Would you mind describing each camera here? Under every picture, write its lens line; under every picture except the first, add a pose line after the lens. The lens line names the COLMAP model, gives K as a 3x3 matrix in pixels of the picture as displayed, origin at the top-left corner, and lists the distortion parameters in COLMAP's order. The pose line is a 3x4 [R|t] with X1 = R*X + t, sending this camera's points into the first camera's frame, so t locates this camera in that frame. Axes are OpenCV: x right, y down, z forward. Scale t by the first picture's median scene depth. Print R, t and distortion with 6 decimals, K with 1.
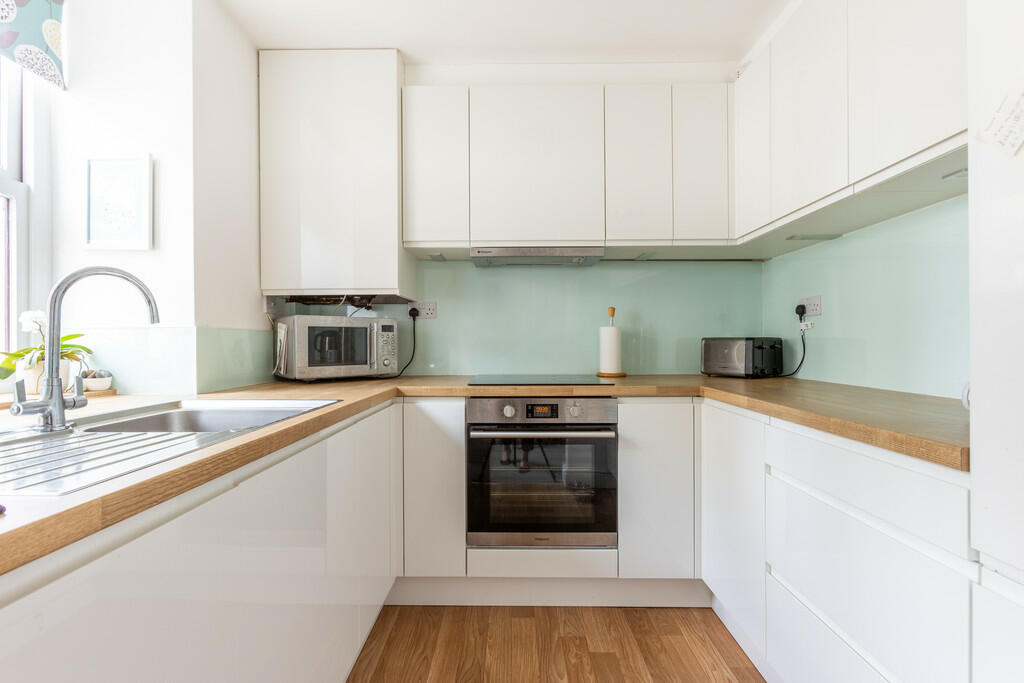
lens RADIAL K [[470.5, 0, 512.0], [0, 470.5, 341.5], [0, 0, 1]] dist [0.000231, 0.004464]
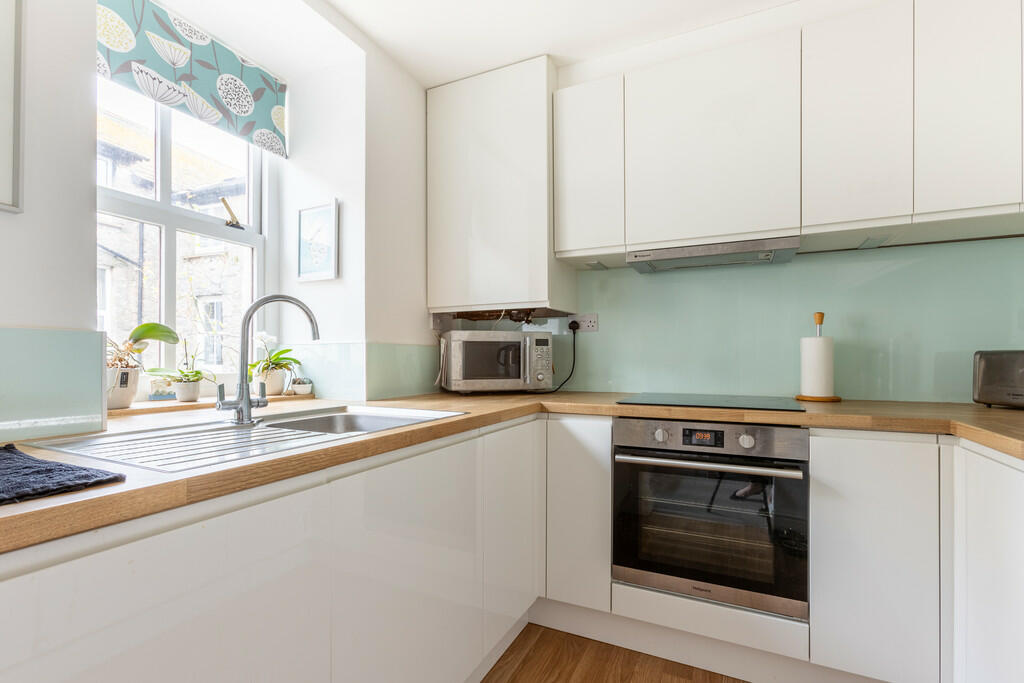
lens RADIAL K [[487.3, 0, 487.2], [0, 487.3, 357.5], [0, 0, 1]] dist [0.002048, 0.001678]
pose [[0.898114, 0.002987, -0.439753, 0.099855], [-0.001649, 0.999993, 0.003425, 0.000870], [0.439760, -0.002351, 0.898112, 0.045170]]
